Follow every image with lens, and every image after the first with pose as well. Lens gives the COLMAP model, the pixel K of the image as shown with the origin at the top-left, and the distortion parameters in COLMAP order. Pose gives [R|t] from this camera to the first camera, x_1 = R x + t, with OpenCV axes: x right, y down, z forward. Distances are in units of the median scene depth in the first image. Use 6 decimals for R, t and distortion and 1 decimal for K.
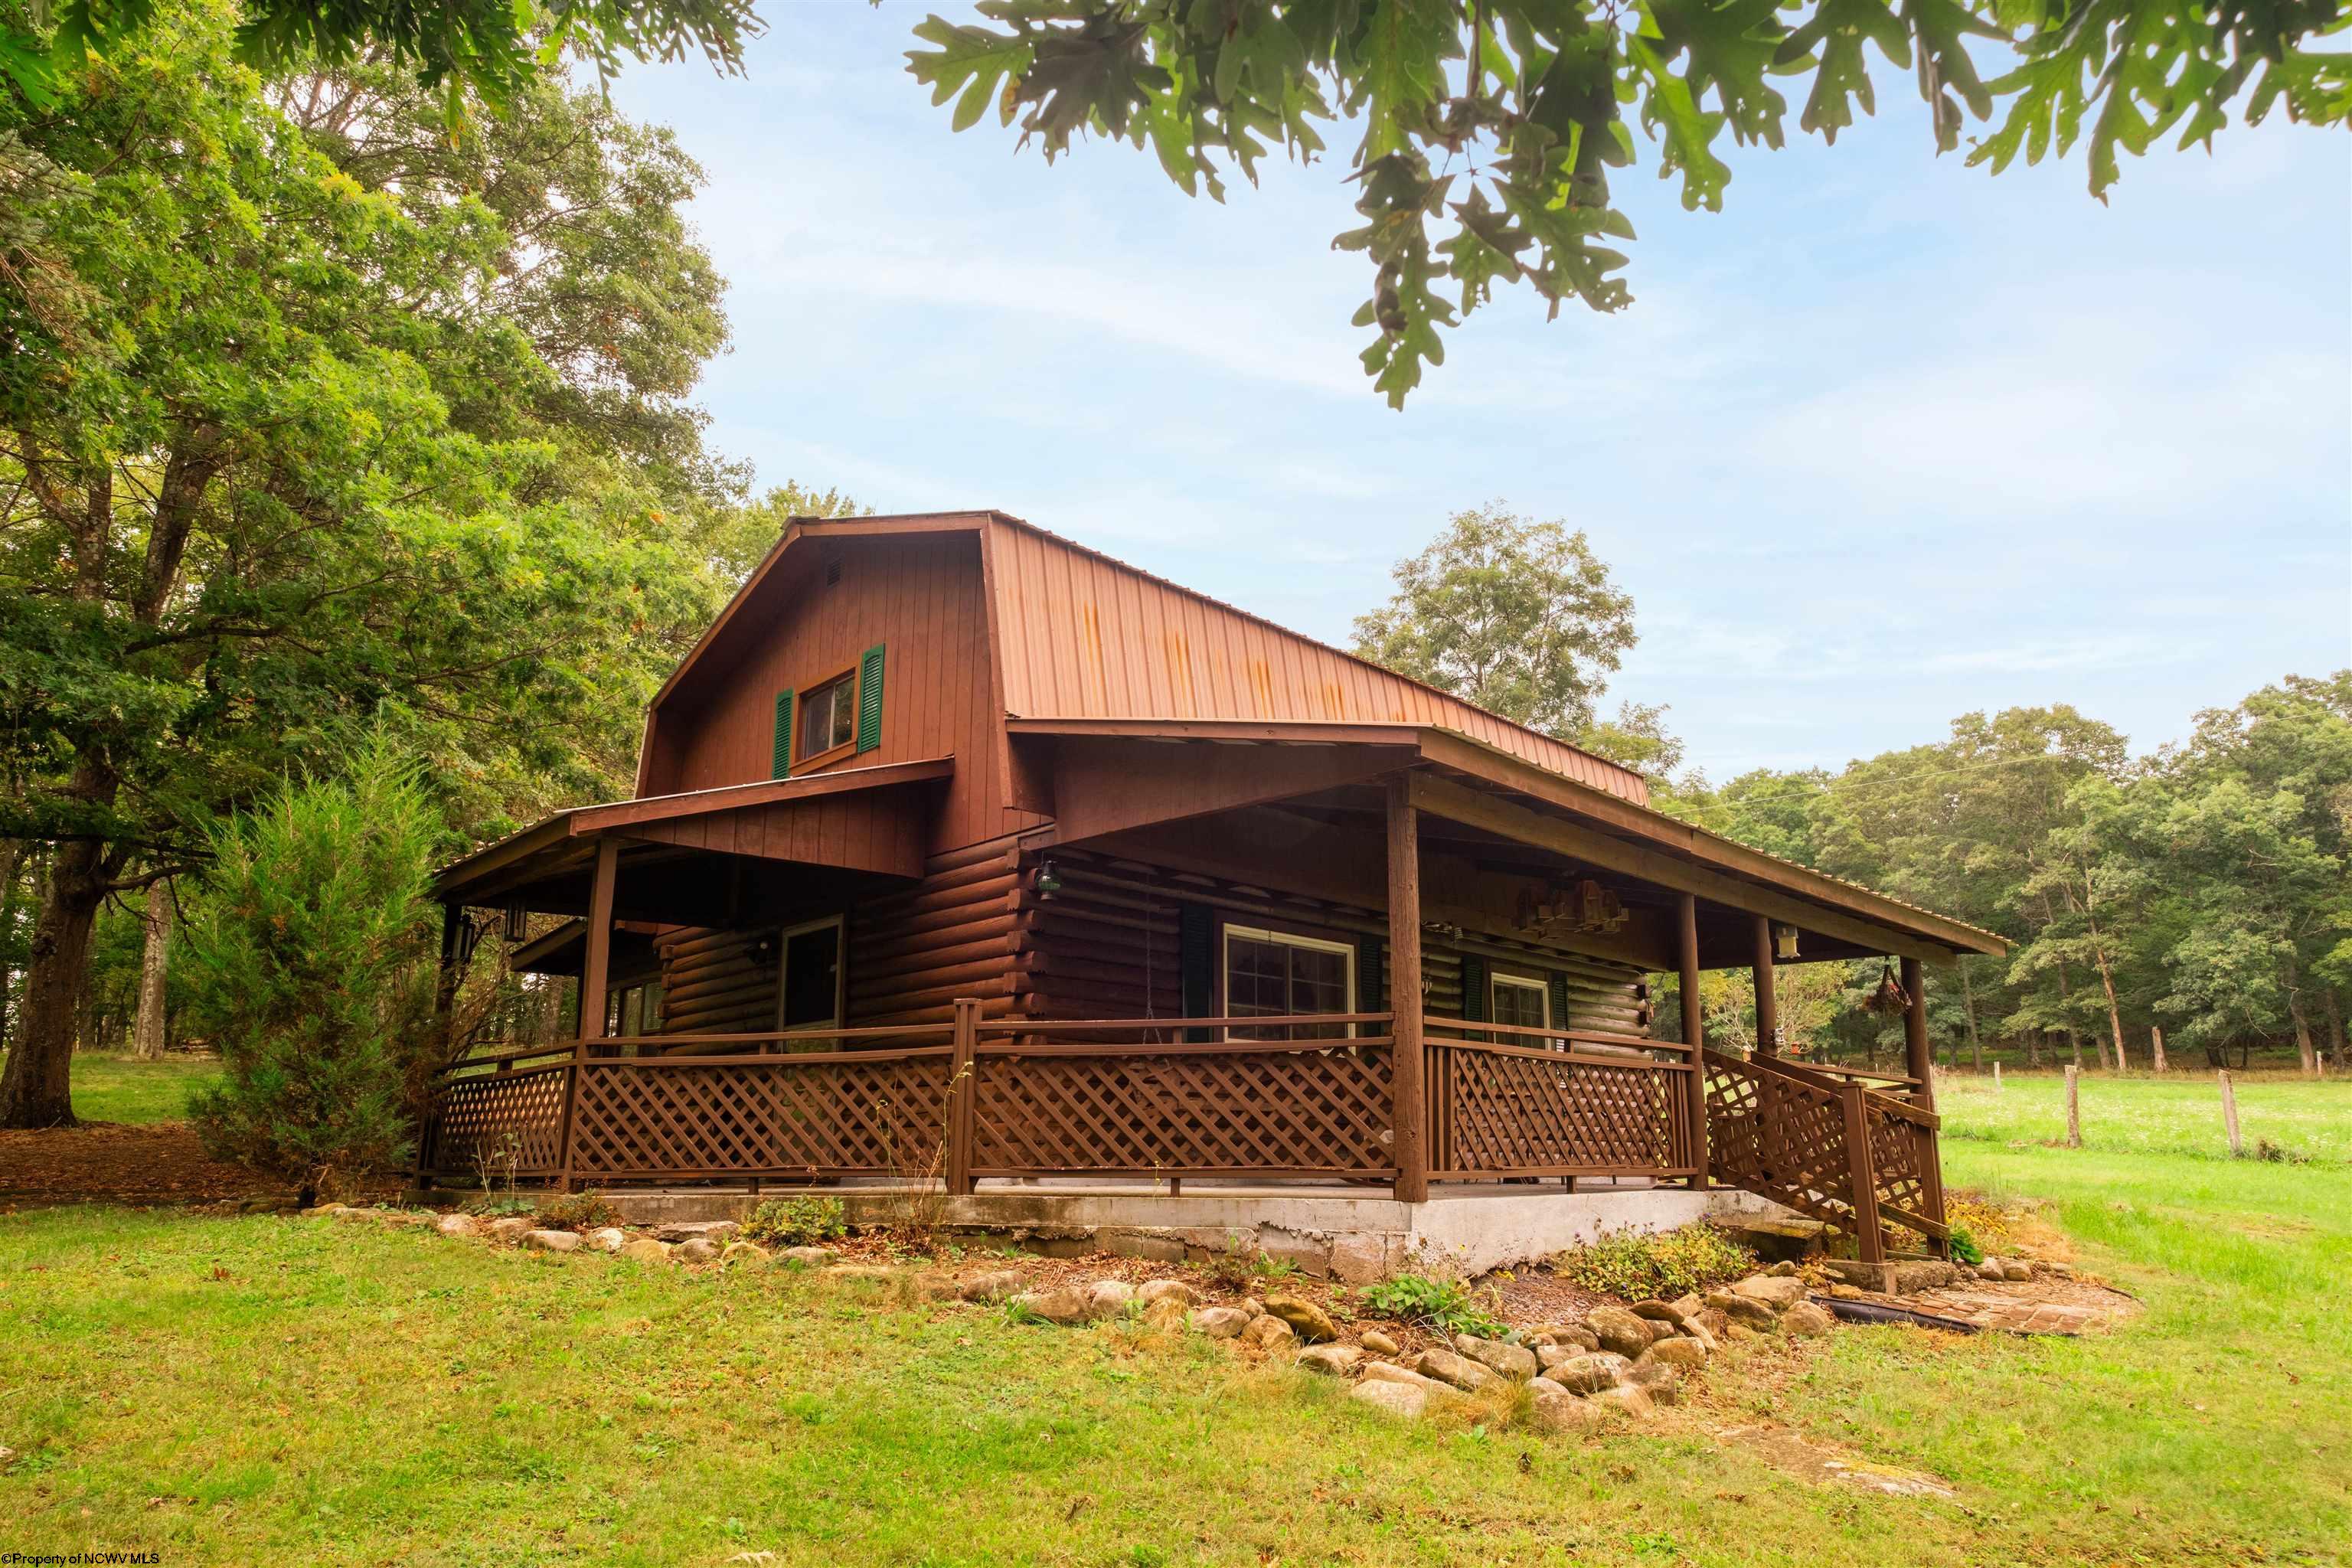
lens RADIAL K [[1433.3, 0, 1215.0], [0, 1433.3, 909.6], [0, 0, 1]] dist [0.022957, -0.002079]
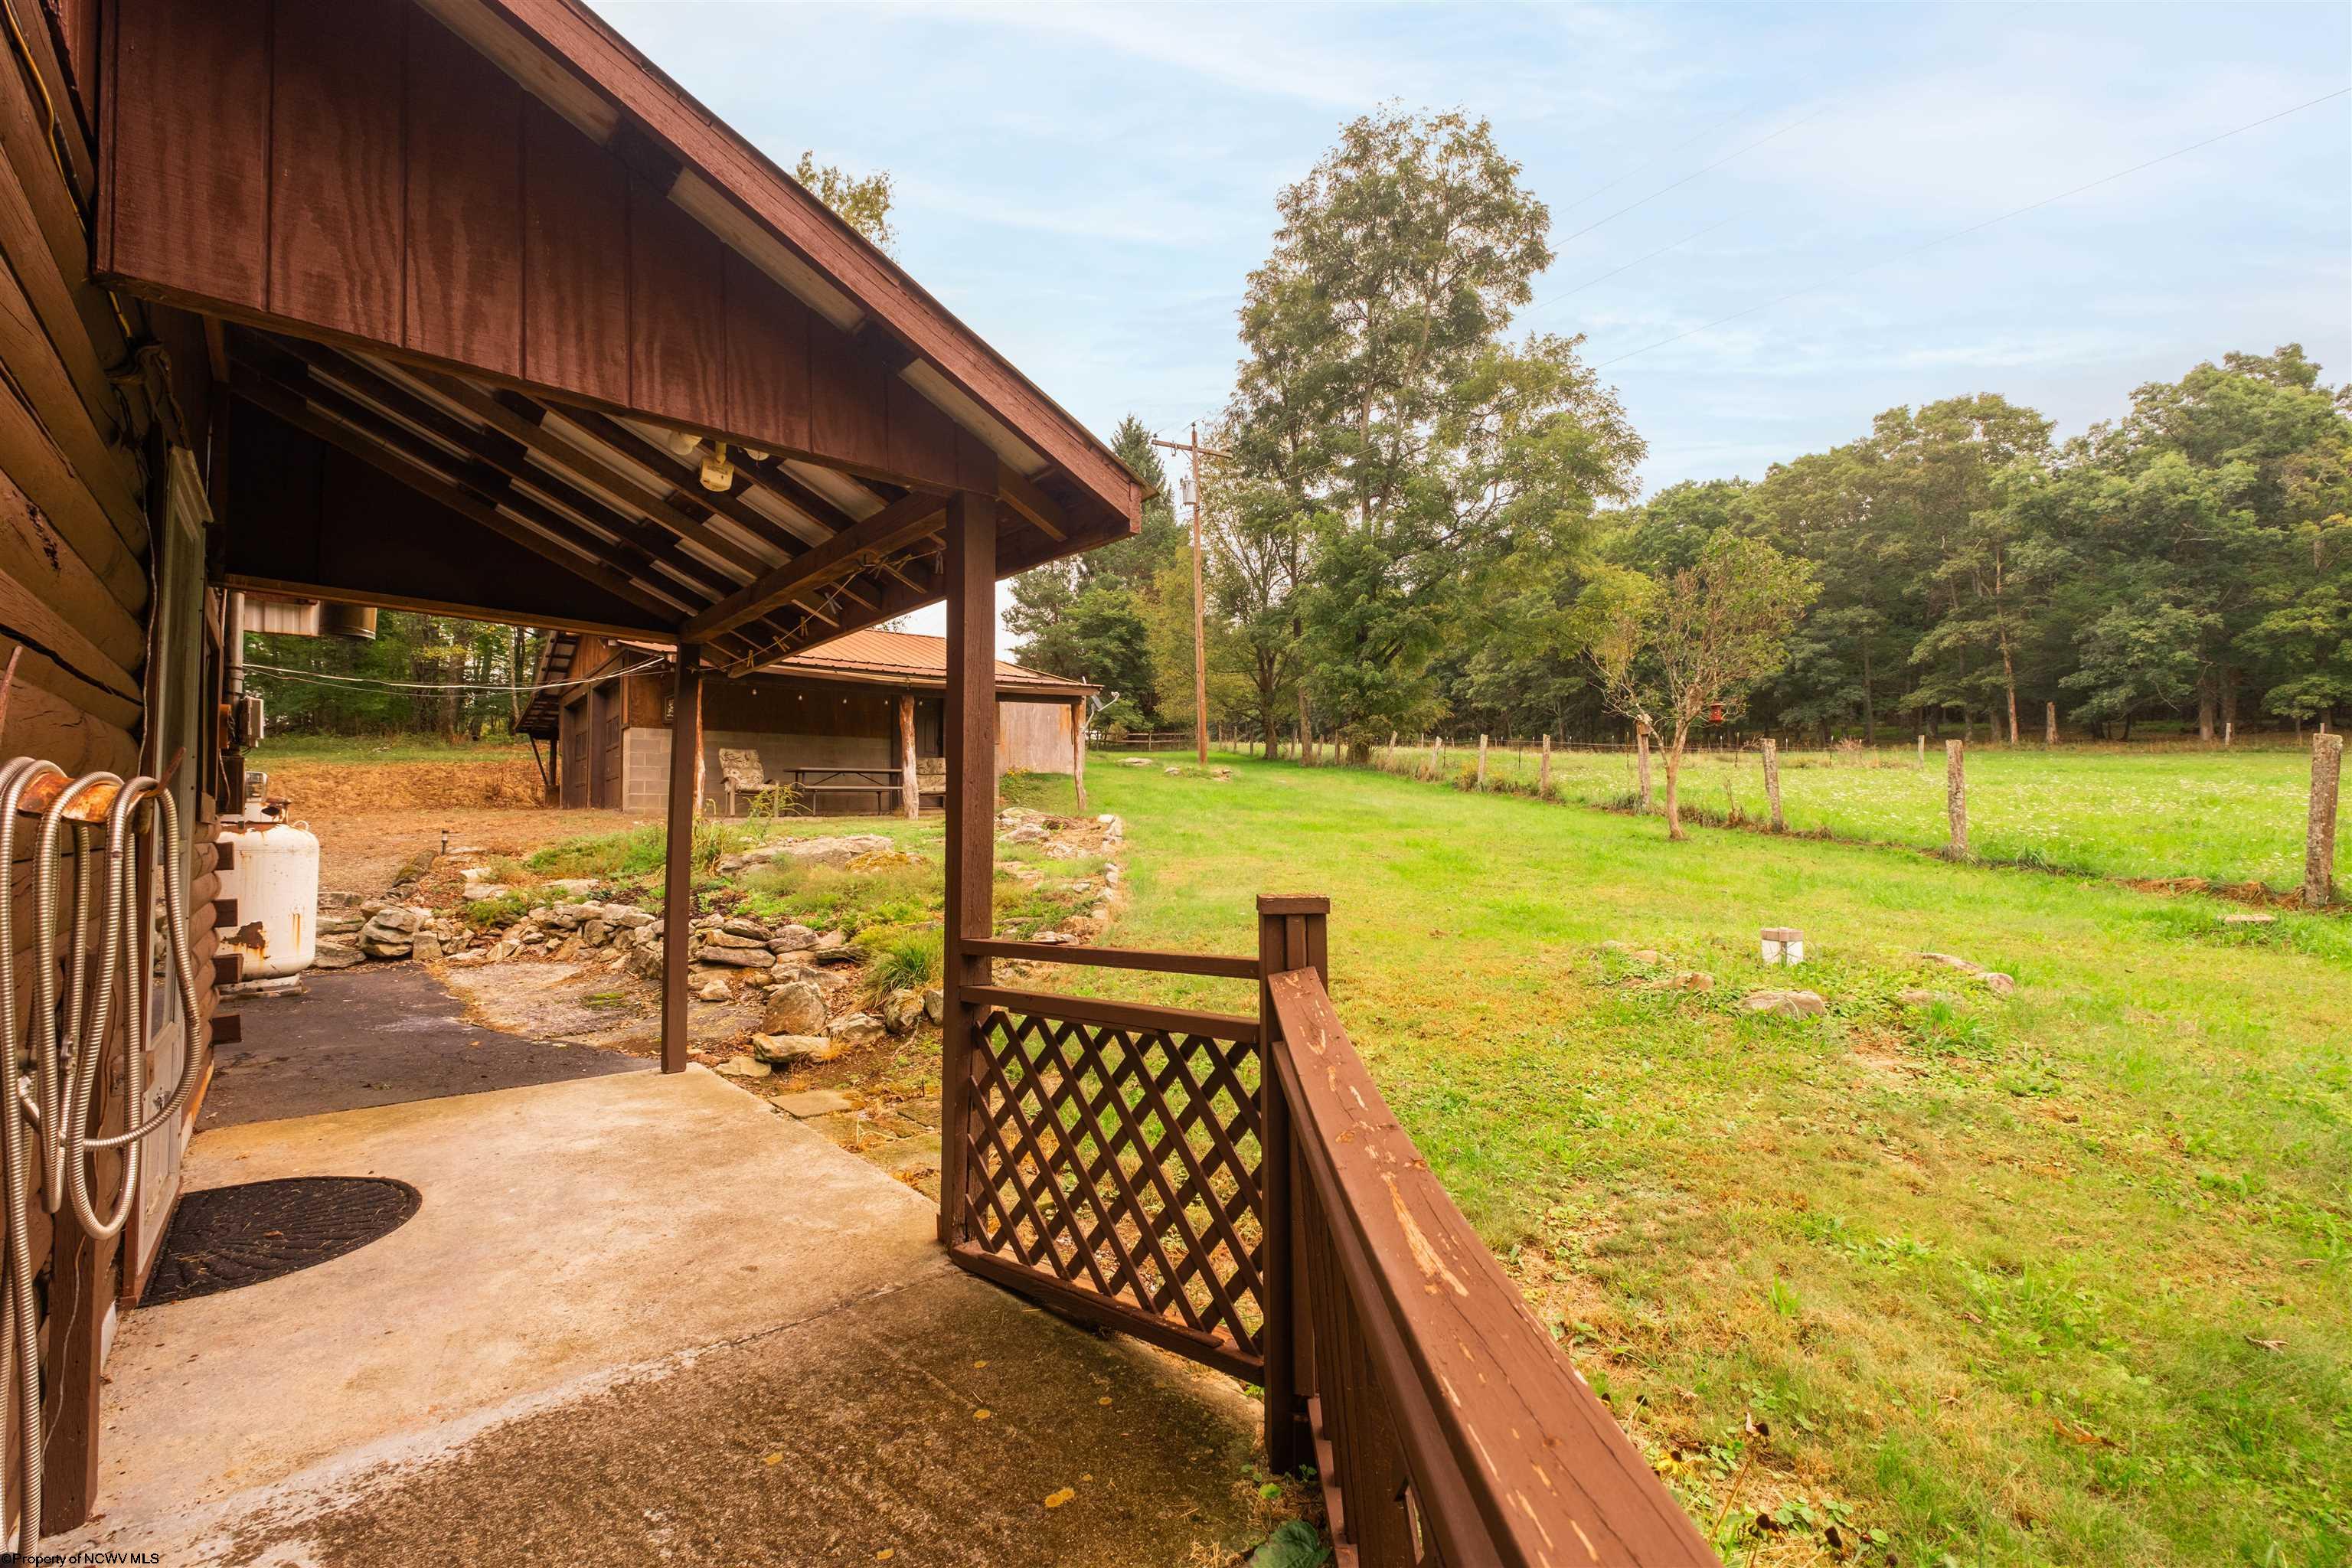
lens RADIAL K [[1007.2, 0, 1171.8], [0, 1007.2, 785.7], [0, 0, 1]] dist [0.000674, -0.004102]
pose [[0.994954, 0.000465, -0.100328, 0.080215], [0.014696, 0.988529, 0.150317, 0.022158], [0.099247, -0.151033, 0.983534, 0.206416]]
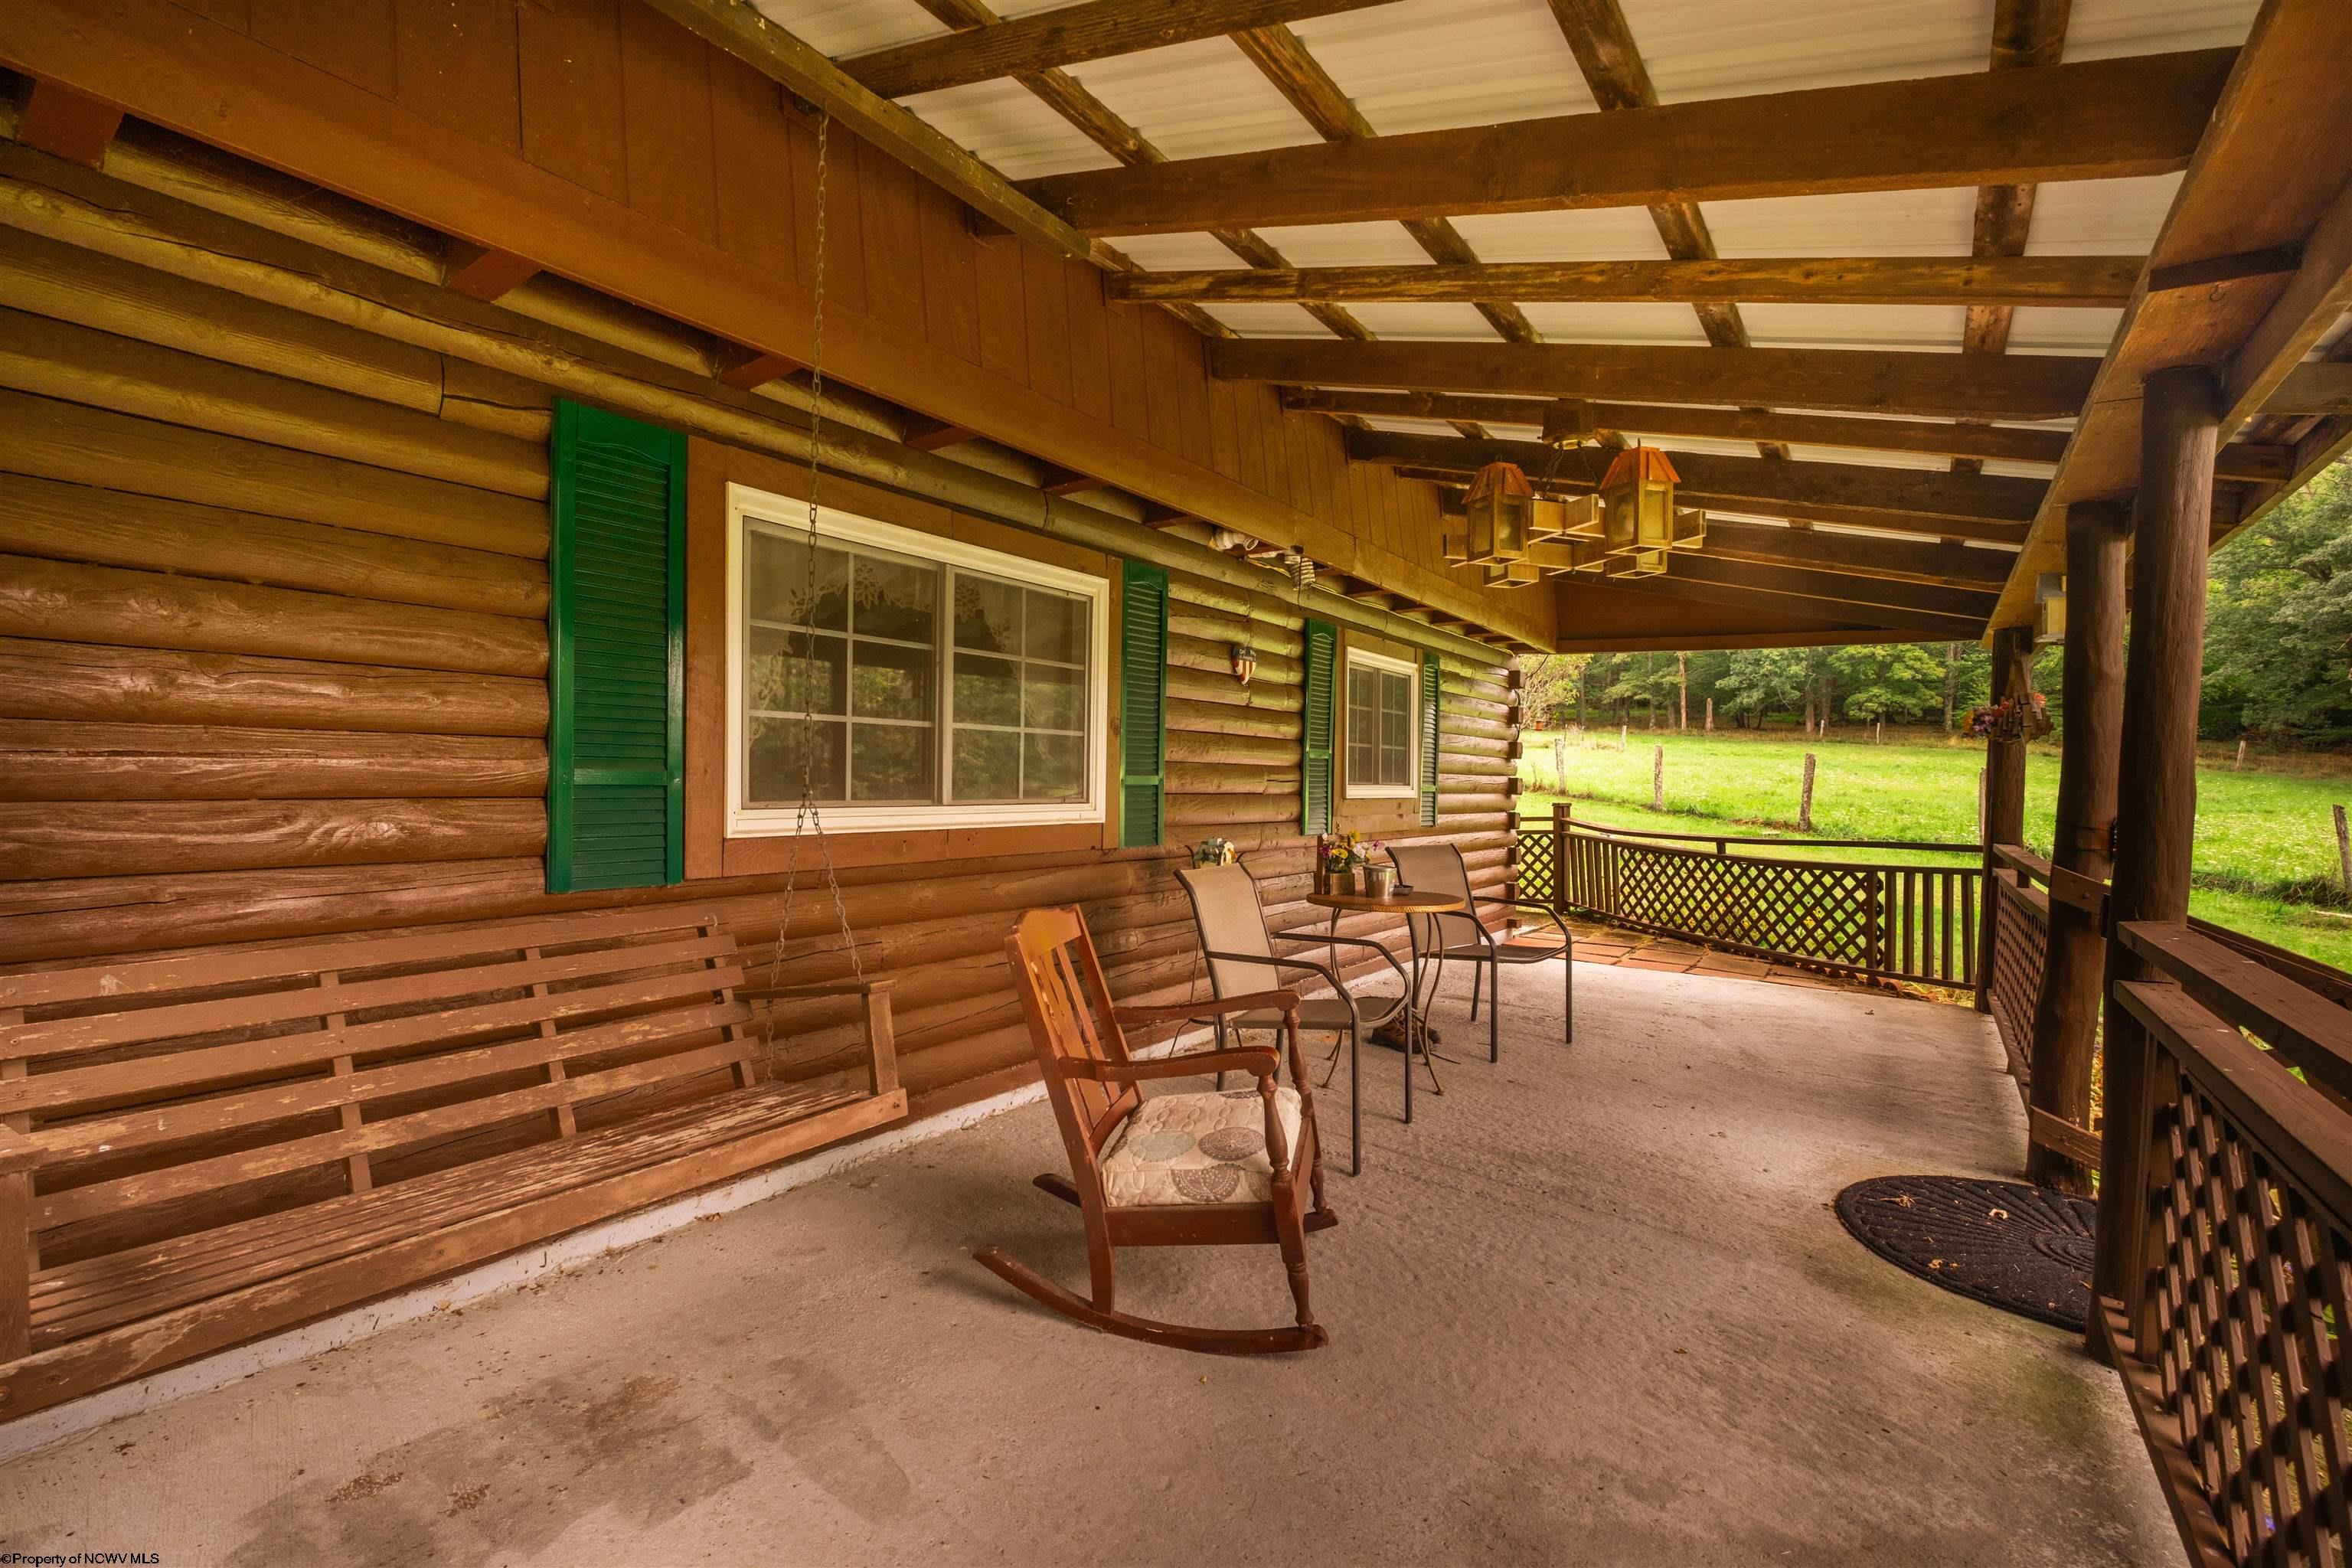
lens RADIAL K [[1019.7, 0, 1159.9], [0, 1019.7, 789.5], [0, 0, 1]] dist [-0.002033, -0.004024]
pose [[0.991873, 0.021512, 0.125402, 0.012280], [-0.045481, 0.980429, 0.191549, 0.004596], [-0.118827, -0.195695, 0.973439, 0.110626]]
